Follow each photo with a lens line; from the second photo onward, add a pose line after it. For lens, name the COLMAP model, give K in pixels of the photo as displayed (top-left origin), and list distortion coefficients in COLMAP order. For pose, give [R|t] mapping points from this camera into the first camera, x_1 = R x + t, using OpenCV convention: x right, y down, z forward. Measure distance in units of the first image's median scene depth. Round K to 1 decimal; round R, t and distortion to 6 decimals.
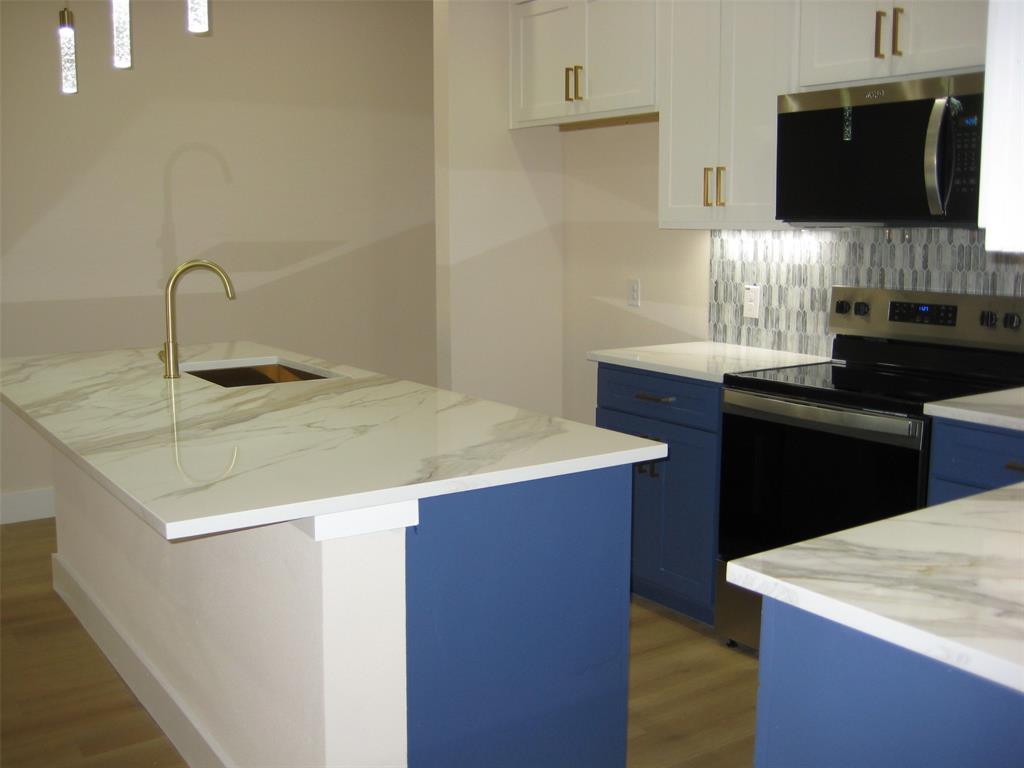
lens RADIAL K [[1060.4, 0, 488.7], [0, 1060.4, 379.9], [0, 0, 1]] dist [-0.156322, 0.190556]
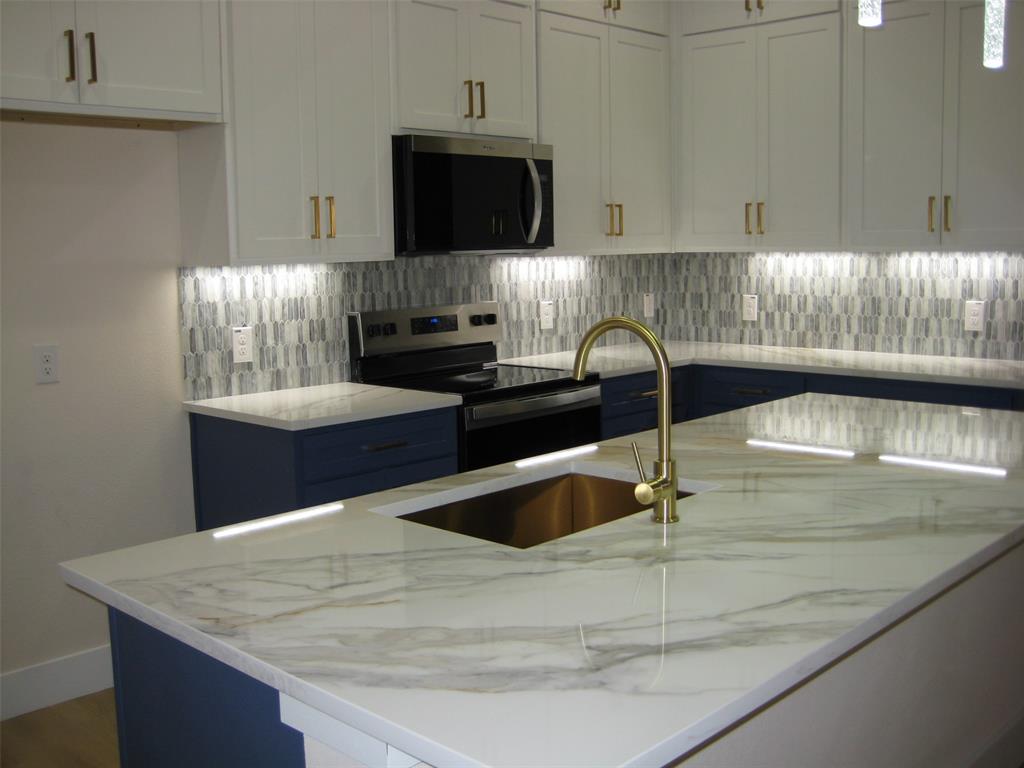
lens RADIAL K [[1060.4, 0, 488.7], [0, 1060.4, 379.9], [0, 0, 1]] dist [-0.156322, 0.190556]
pose [[-0.200832, -0.114279, 0.972937, -0.691576], [0.166323, 0.974775, 0.148827, -0.147920], [-0.965403, 0.191711, -0.176759, 0.984992]]
